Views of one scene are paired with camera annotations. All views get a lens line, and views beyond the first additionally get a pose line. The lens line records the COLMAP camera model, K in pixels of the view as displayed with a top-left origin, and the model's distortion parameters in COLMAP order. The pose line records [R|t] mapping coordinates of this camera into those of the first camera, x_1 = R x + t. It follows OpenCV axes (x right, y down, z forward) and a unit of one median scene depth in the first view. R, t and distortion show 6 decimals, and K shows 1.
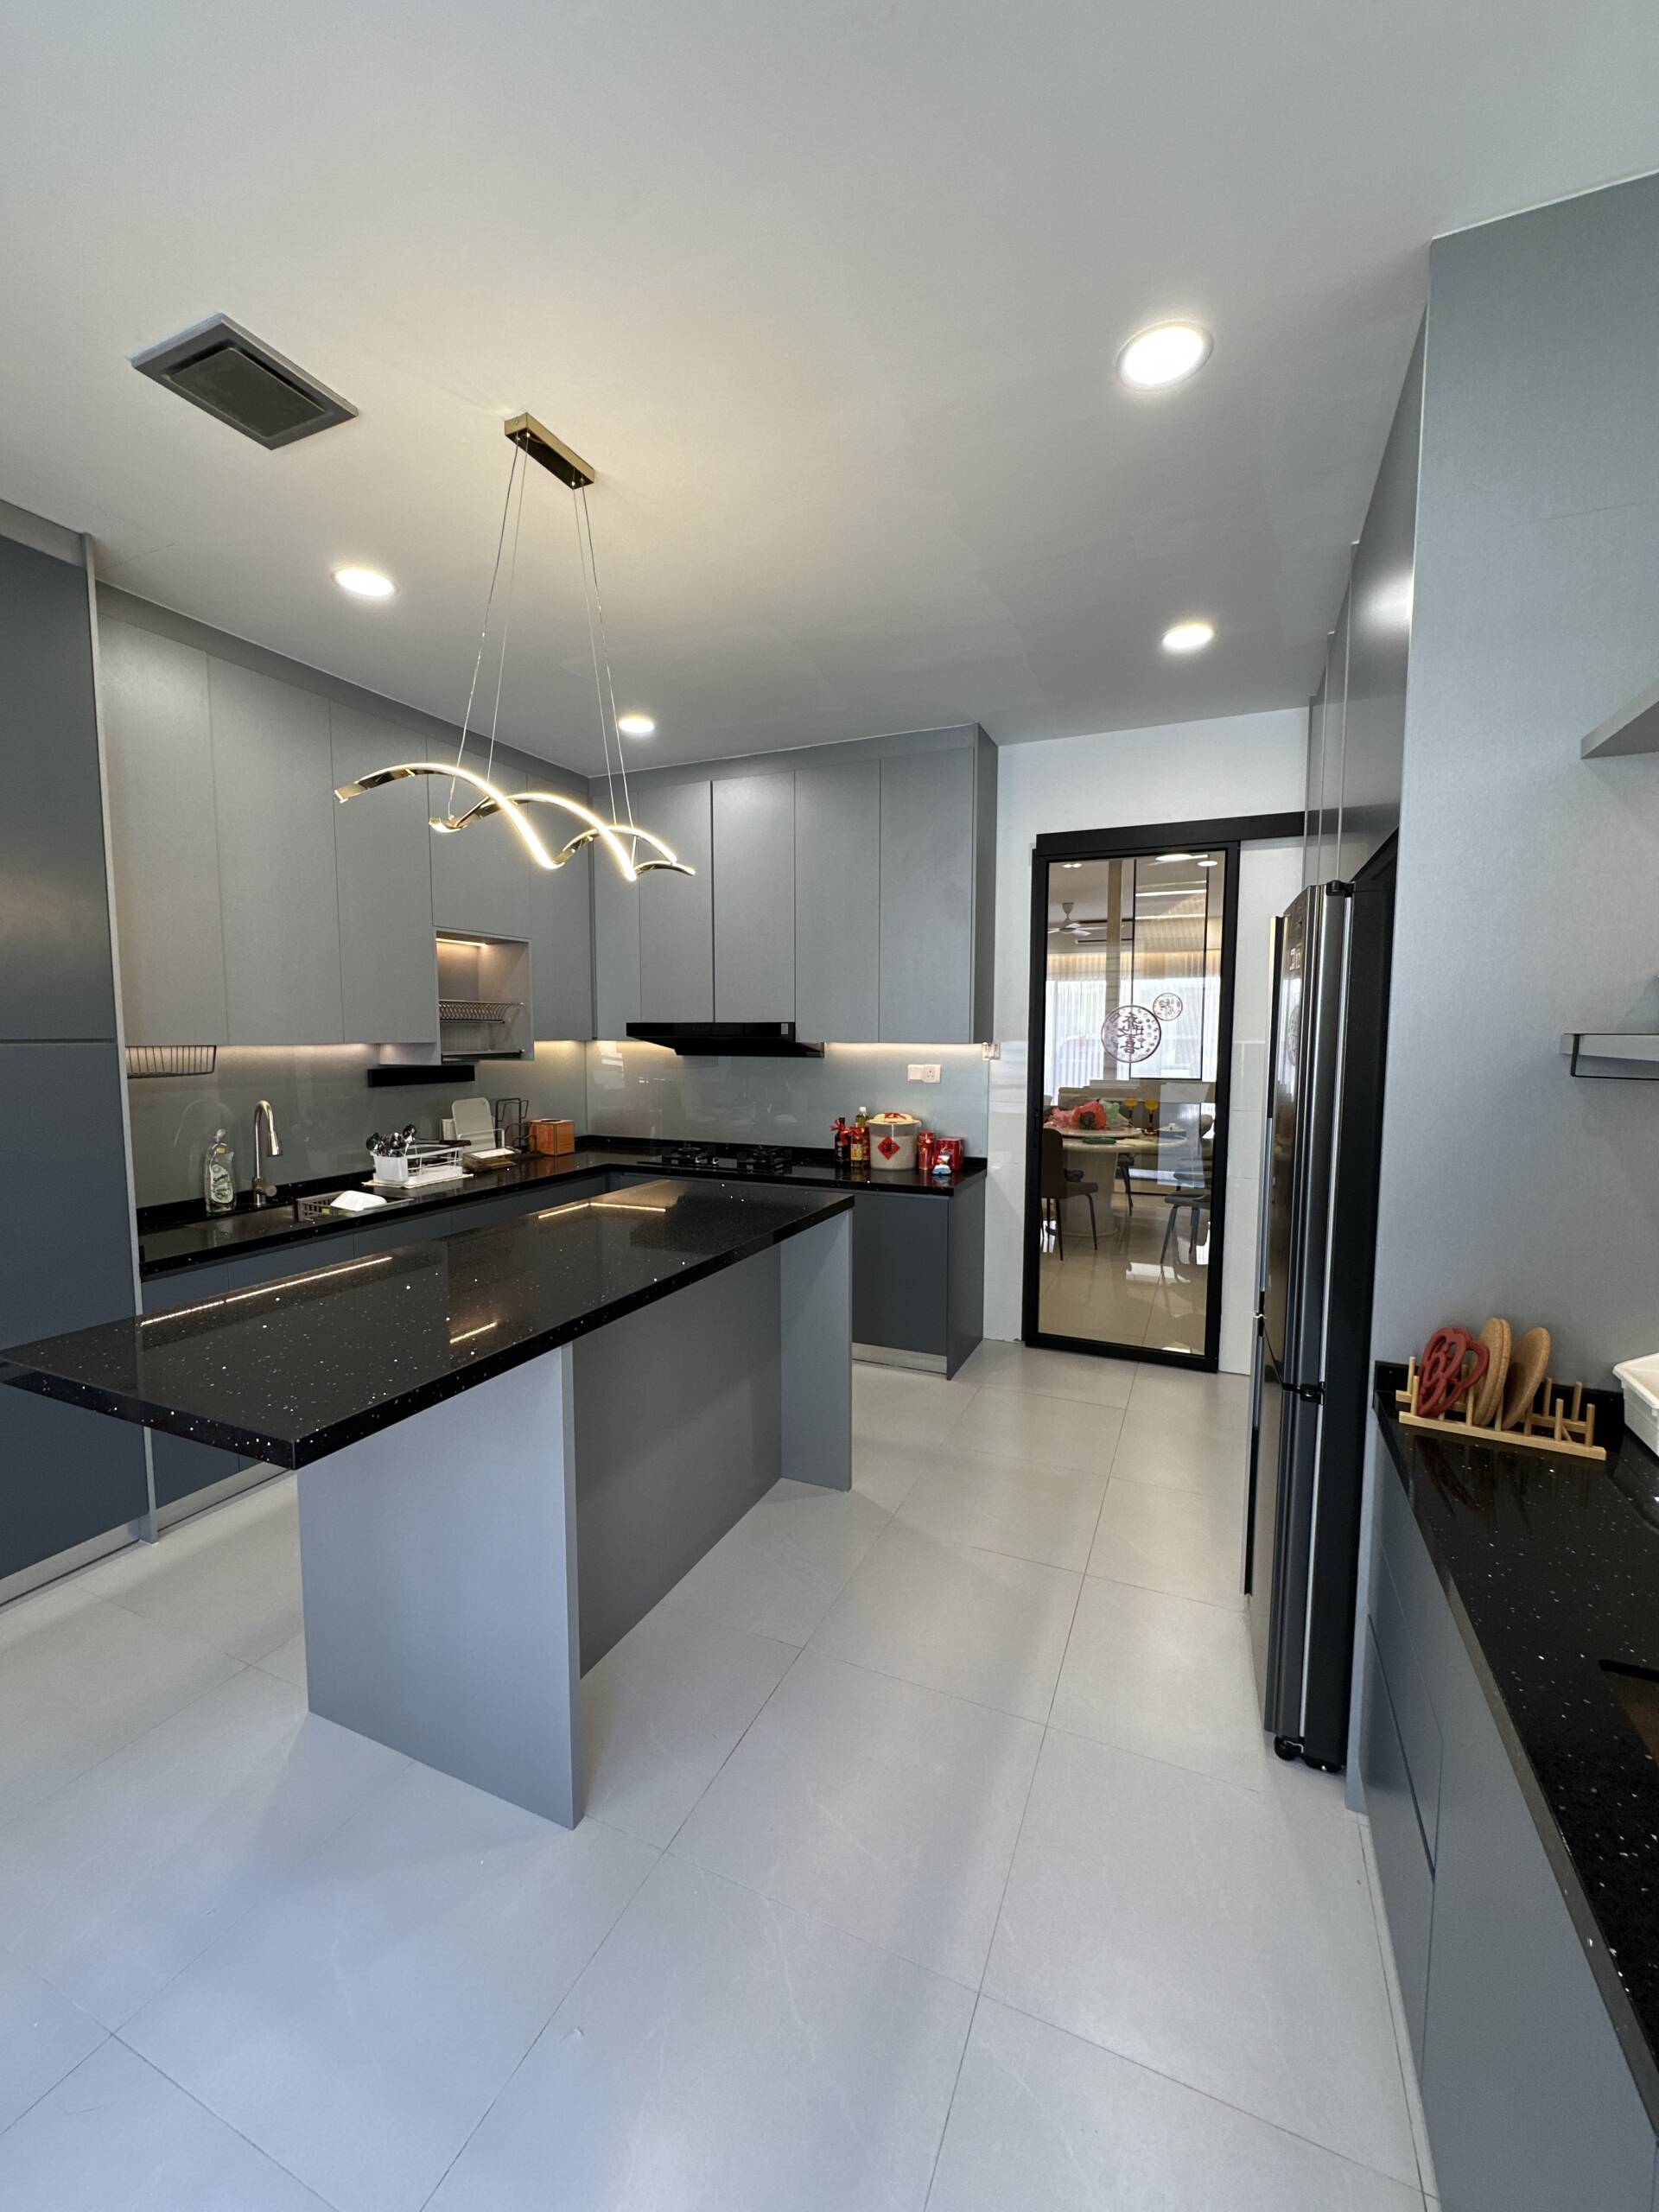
lens RADIAL K [[884.6, 0, 828.8], [0, 884.6, 1102.2], [0, 0, 1]] dist [-0.002482, 0.000466]
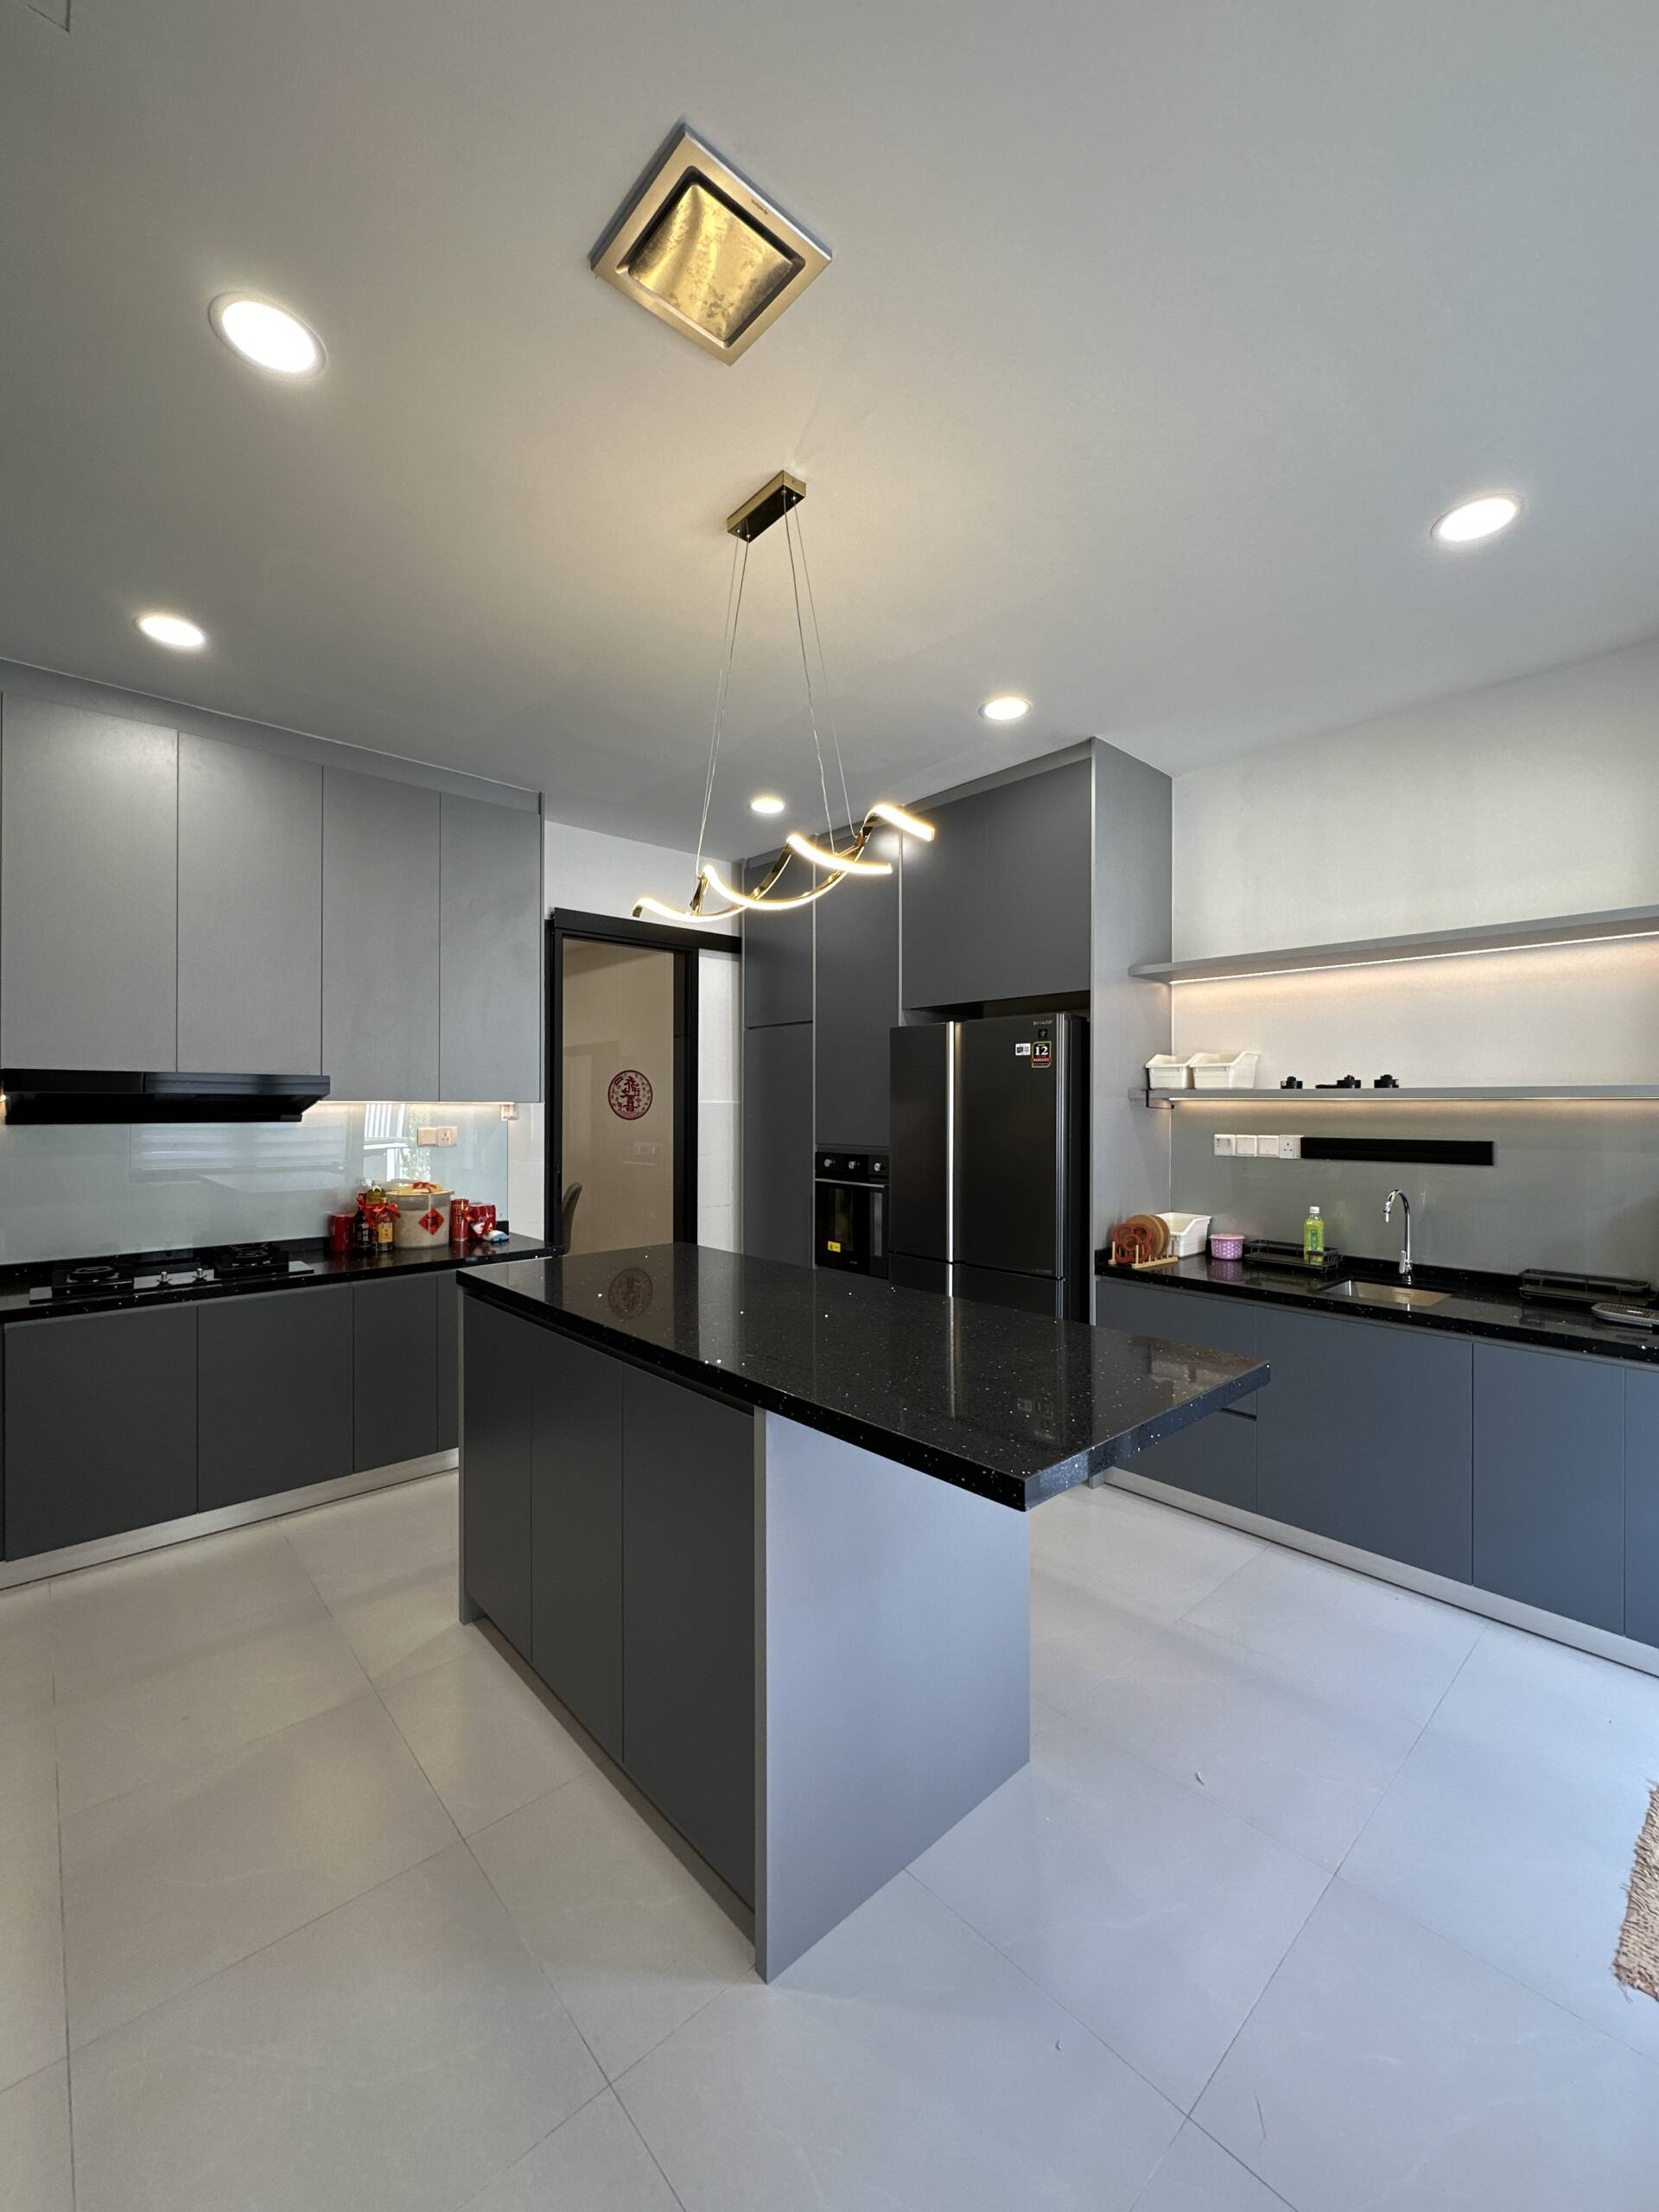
lens RADIAL K [[884.6, 0, 826.9], [0, 884.6, 1108.0], [0, 0, 1]] dist [-0.002482, 0.000466]
pose [[0.405707, -0.002120, 0.914001, -0.586510], [0.071167, 0.997035, -0.029277, -0.007380], [-0.911228, 0.076925, 0.404655, 0.280522]]
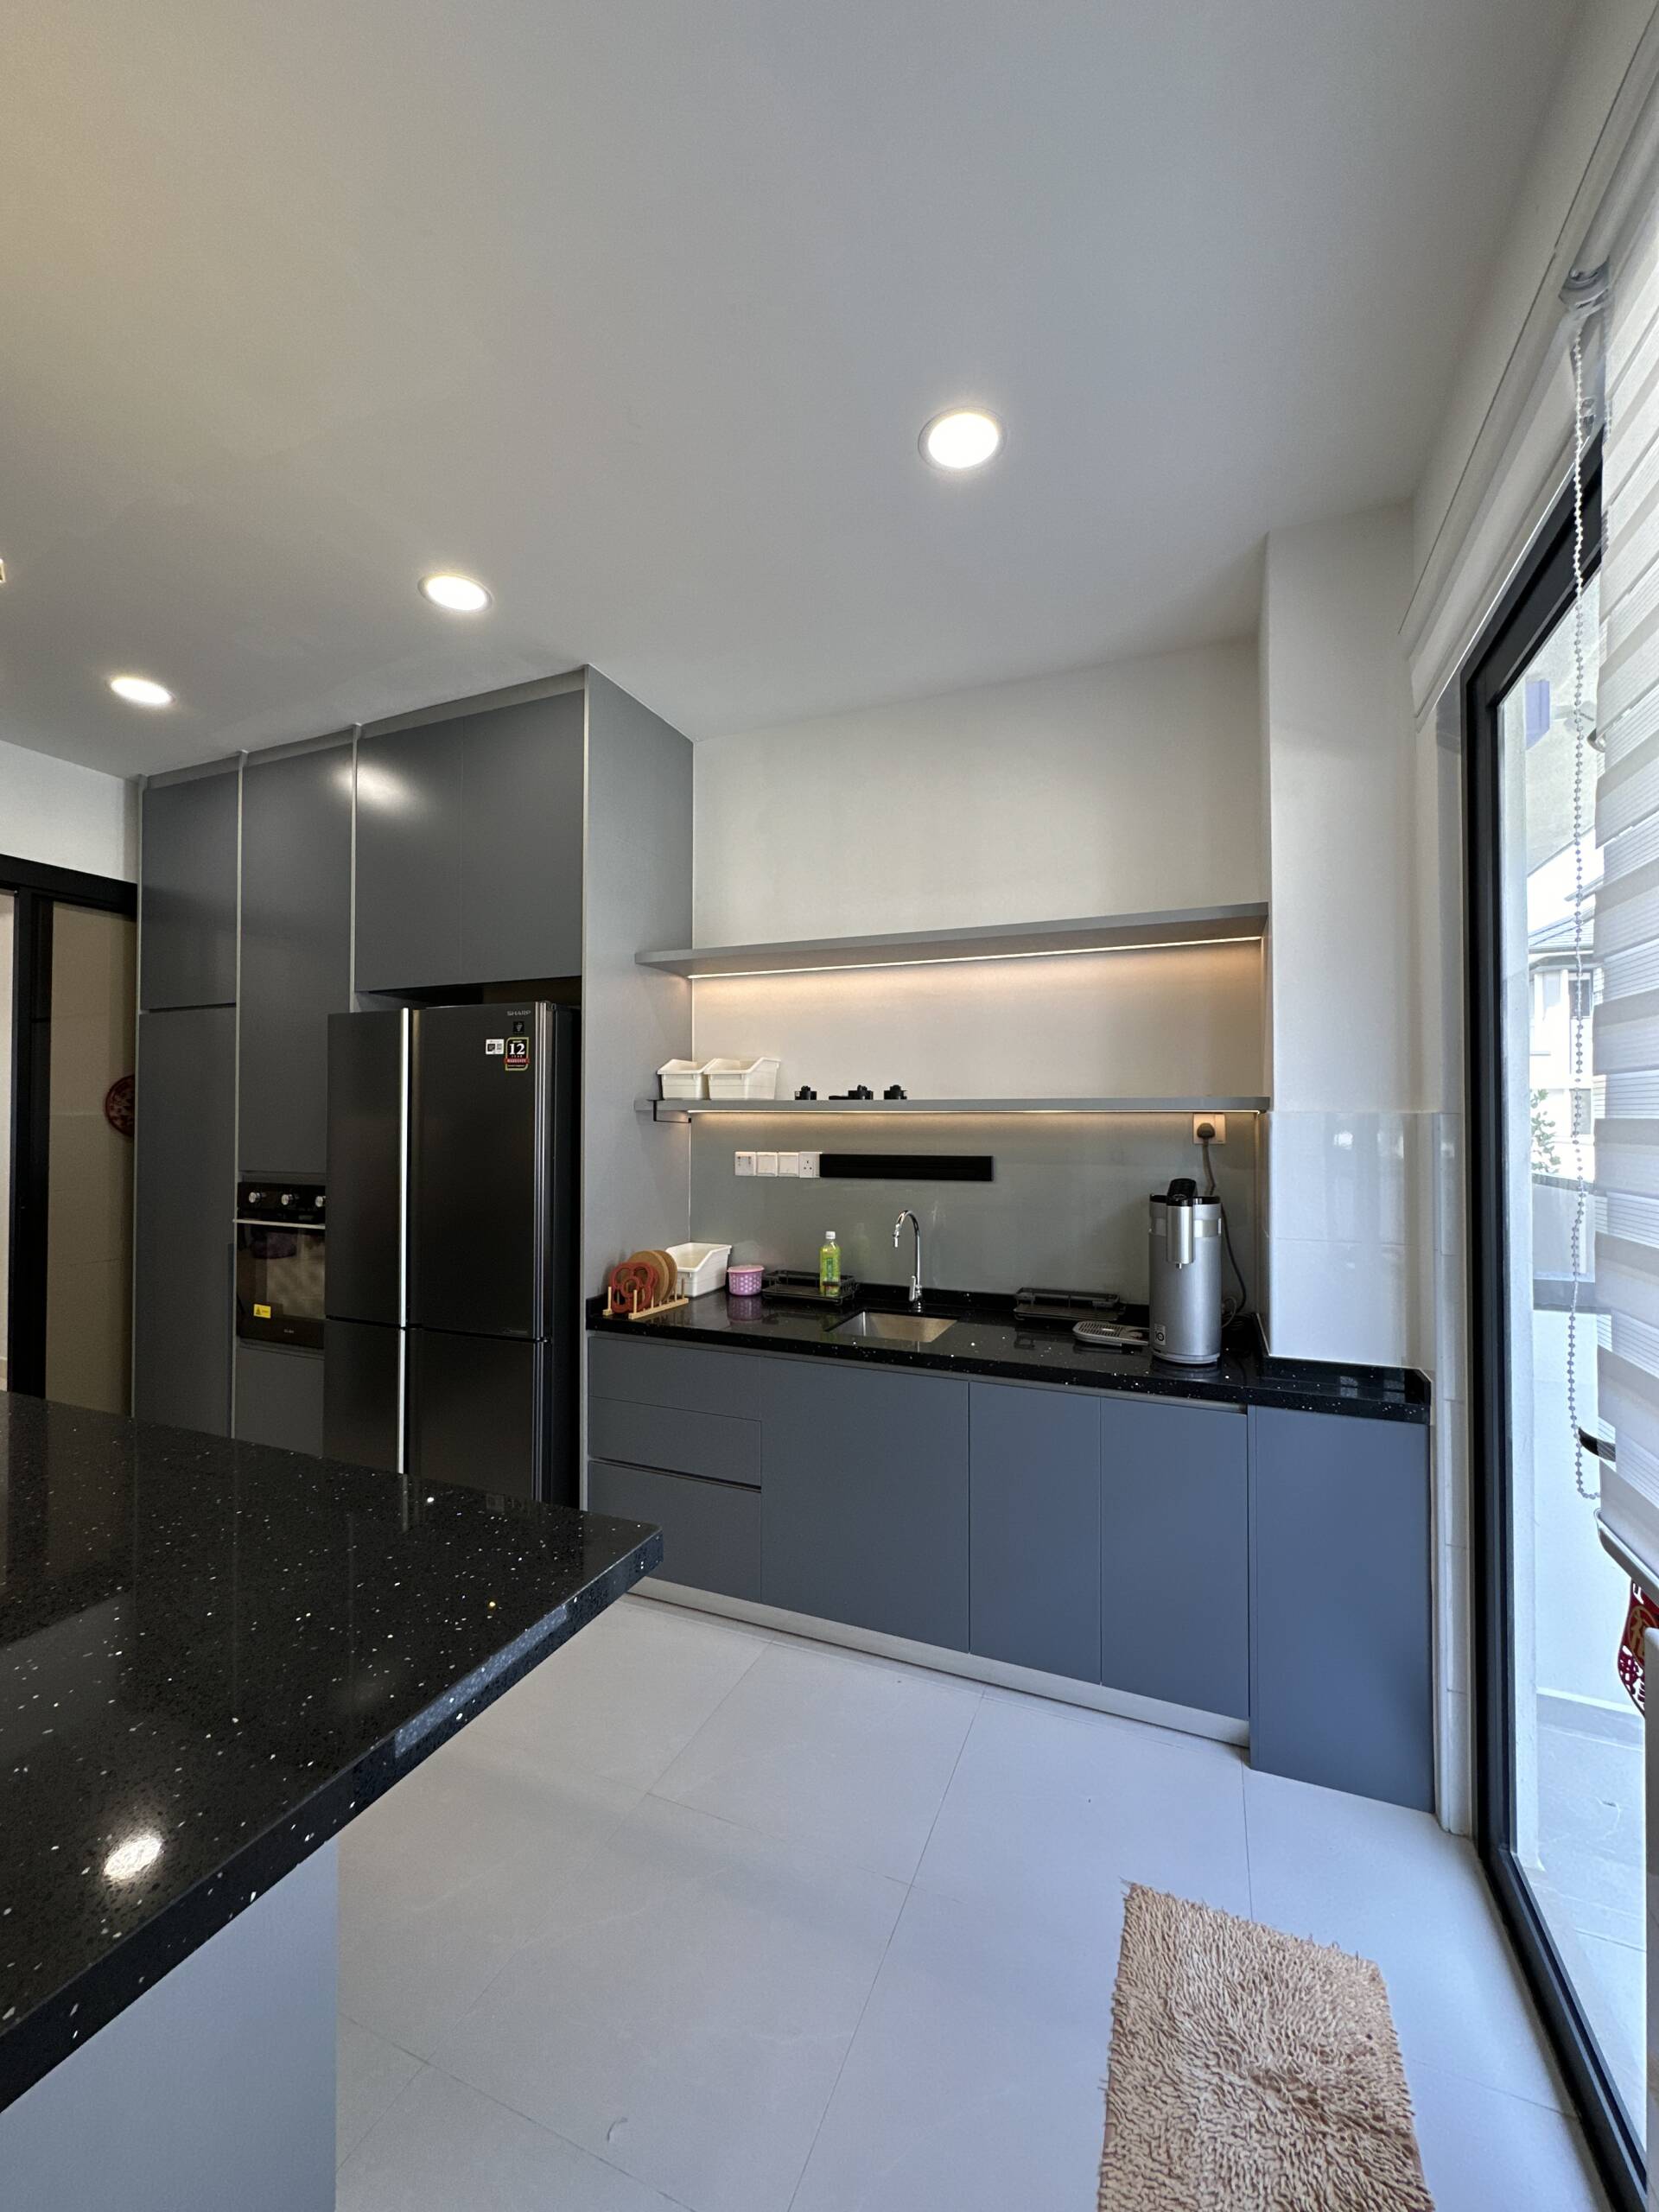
lens RADIAL K [[884.6, 0, 827.2], [0, 884.6, 1107.7], [0, 0, 1]] dist [-0.002482, 0.000466]
pose [[-0.016972, 0.010620, 0.999800, -0.404197], [0.078602, 0.996863, -0.009255, -0.004236], [-0.996762, 0.078429, -0.017754, 0.219312]]
